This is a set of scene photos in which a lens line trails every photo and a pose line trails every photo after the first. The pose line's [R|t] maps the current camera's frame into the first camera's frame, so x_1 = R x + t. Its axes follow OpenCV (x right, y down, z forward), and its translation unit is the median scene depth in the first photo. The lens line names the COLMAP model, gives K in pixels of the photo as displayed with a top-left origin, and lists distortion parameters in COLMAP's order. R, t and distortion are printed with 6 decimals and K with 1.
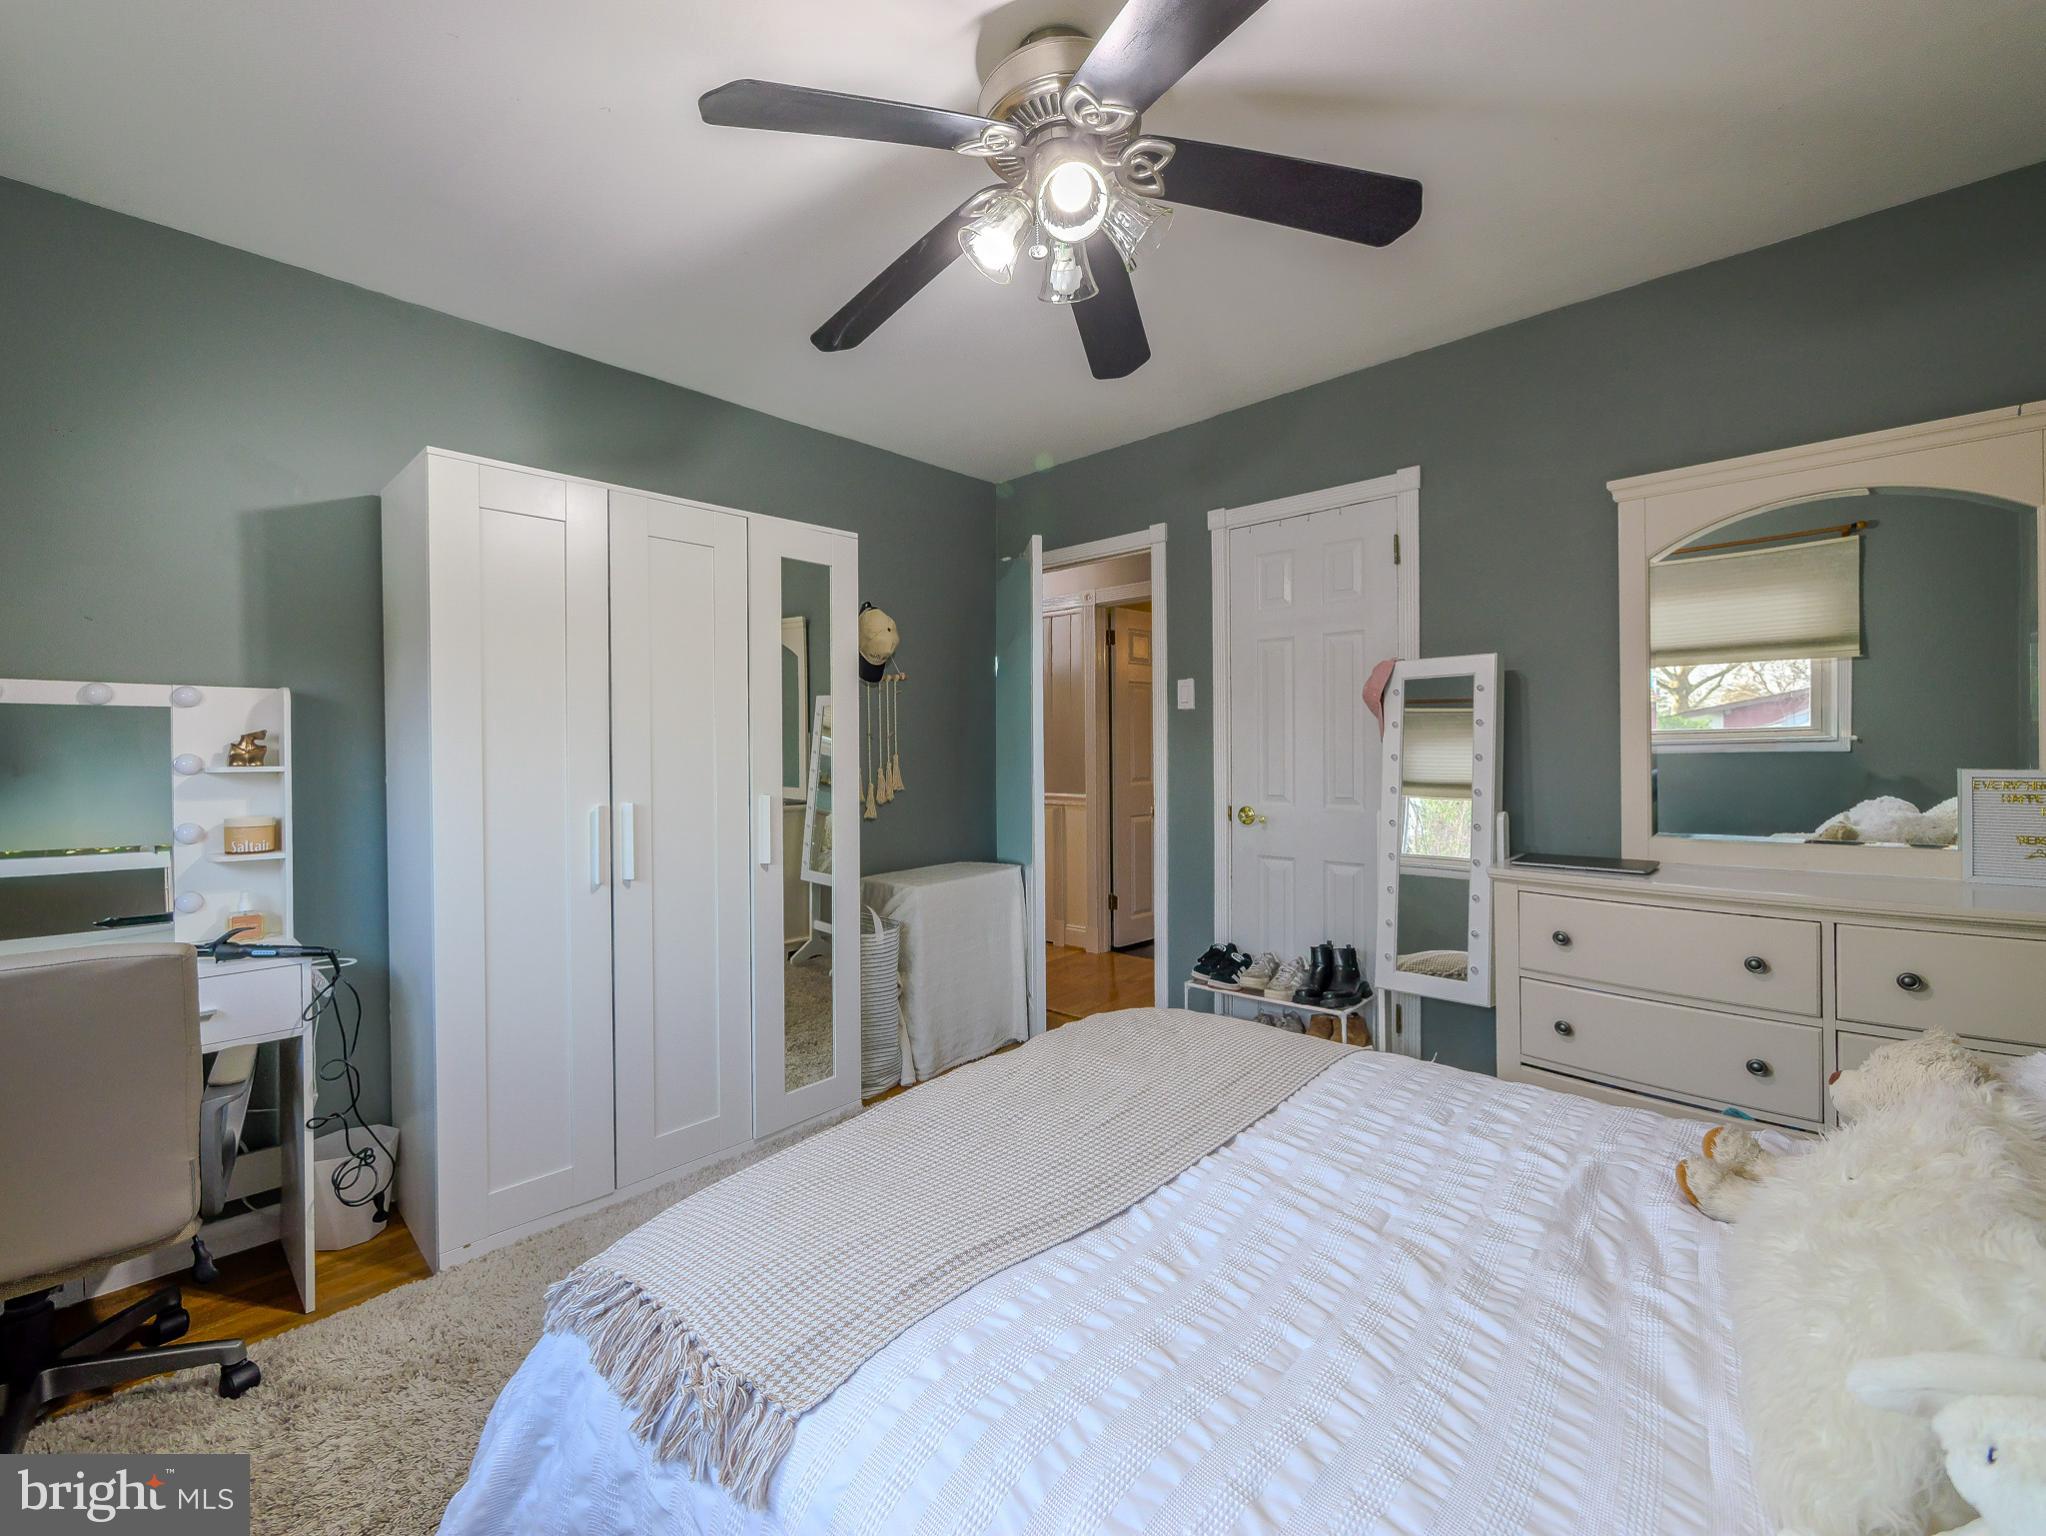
lens RADIAL K [[852.8, 0, 1018.1], [0, 852.8, 755.8], [0, 0, 1]] dist [-0.003311, -0.000352]
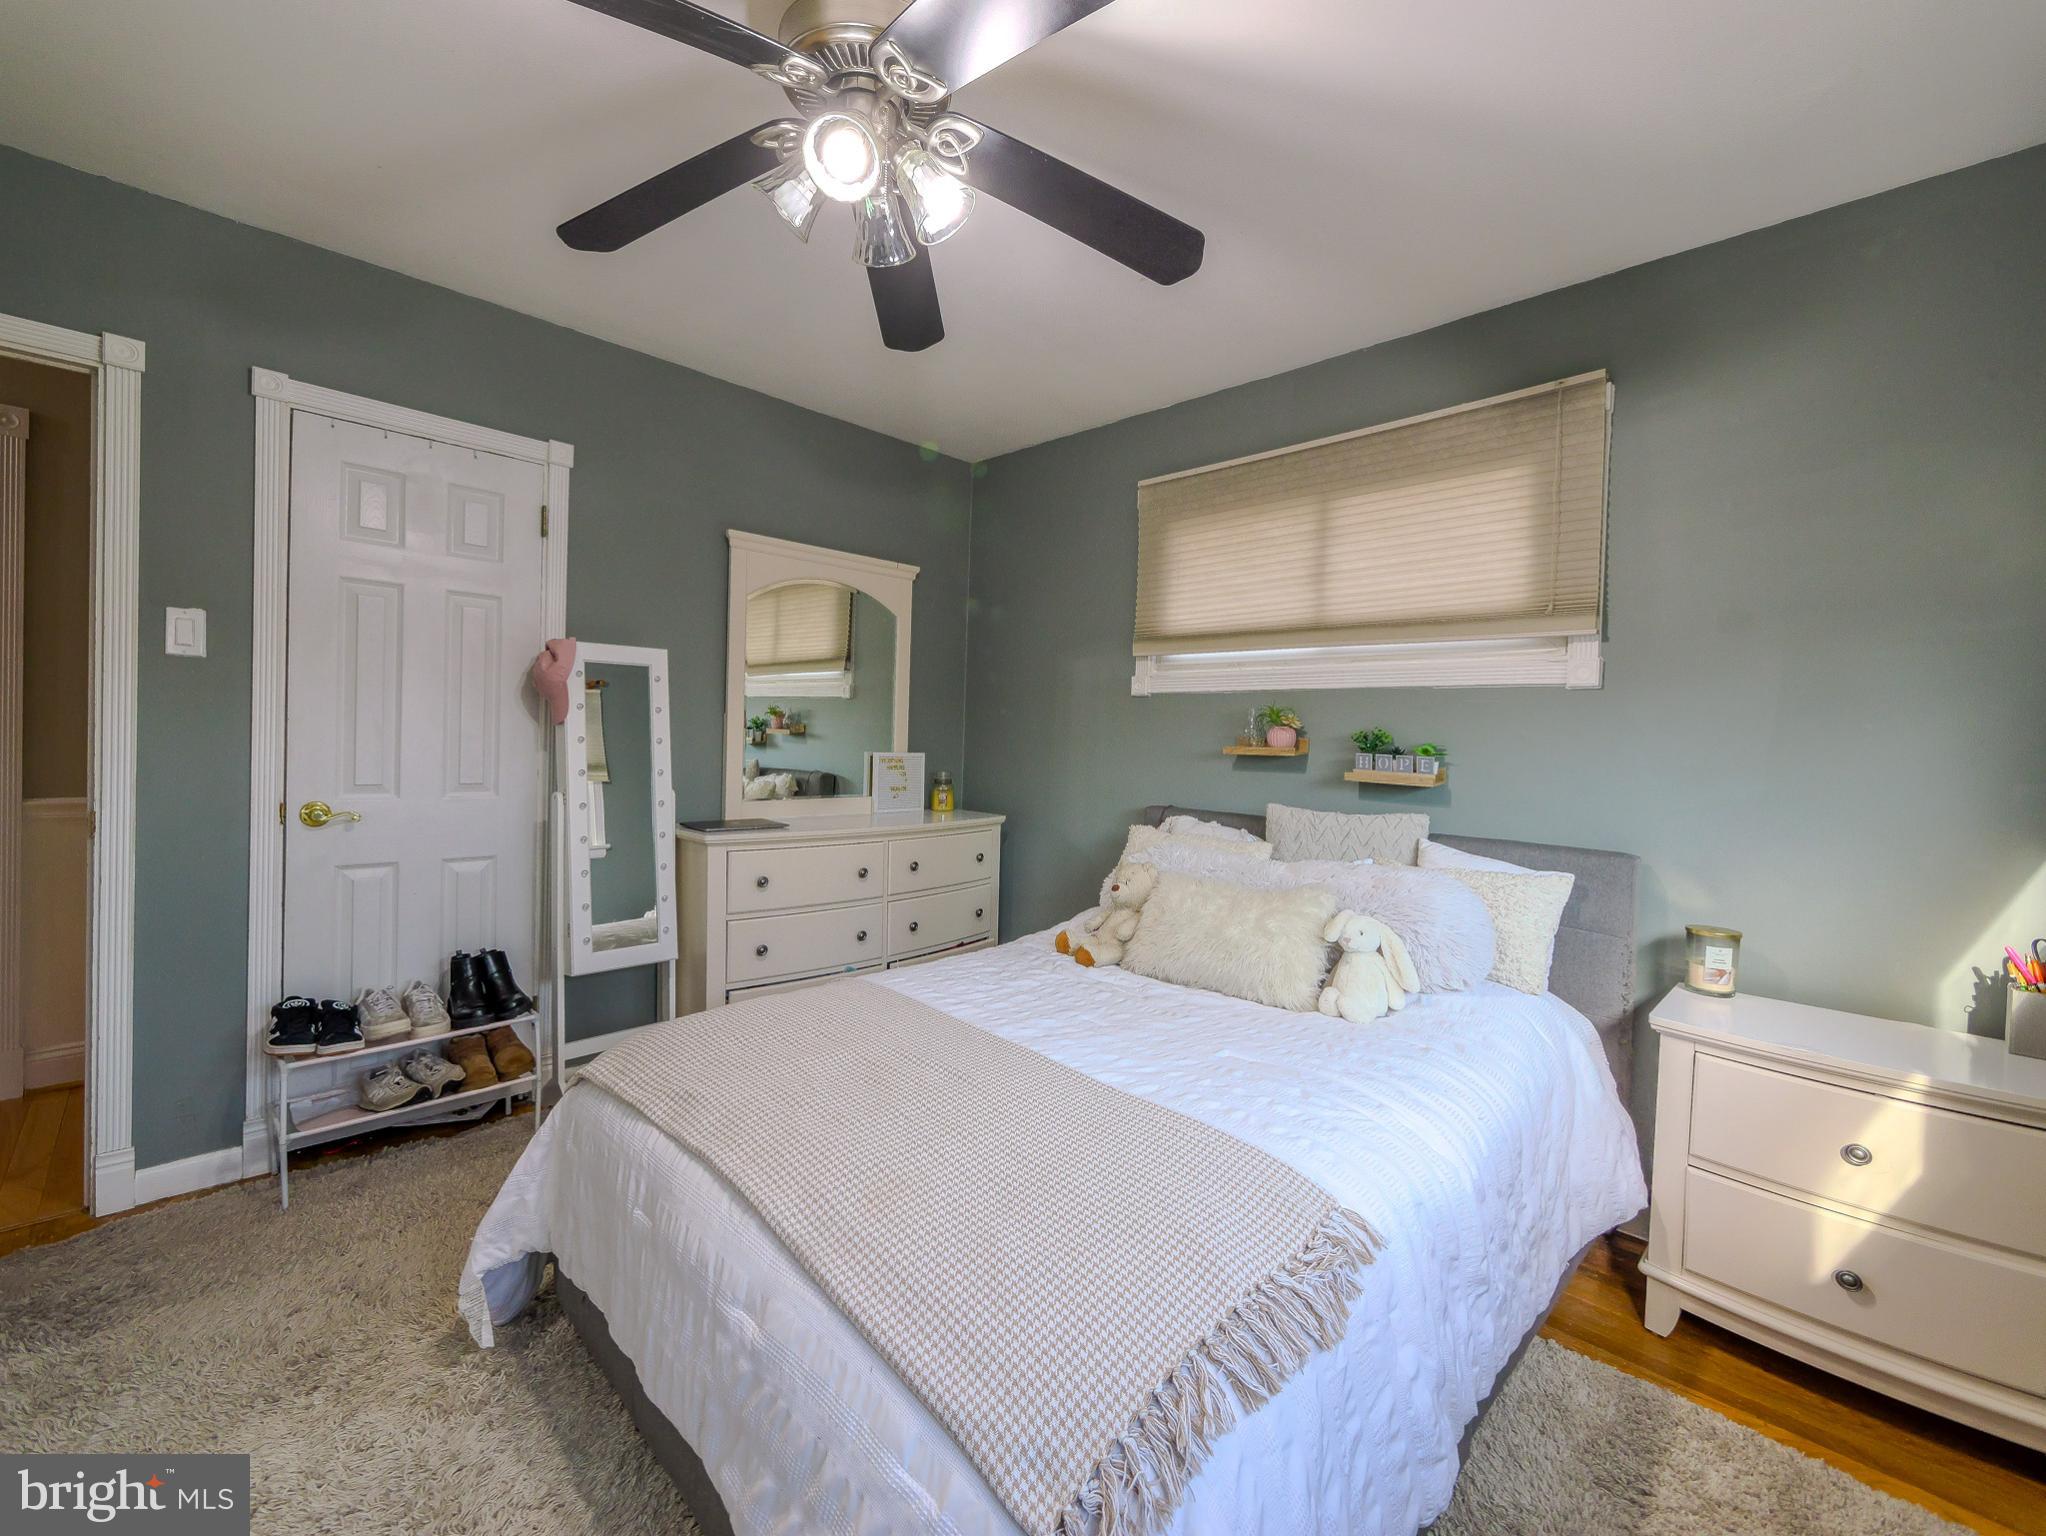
lens RADIAL K [[852.8, 0, 1018.1], [0, 852.8, 755.8], [0, 0, 1]] dist [-0.003311, -0.000352]
pose [[0.038318, -0.007076, 0.999241, -0.651221], [-0.019738, 0.999774, 0.007836, 0.003796], [-0.999071, -0.020024, 0.038170, 0.567431]]
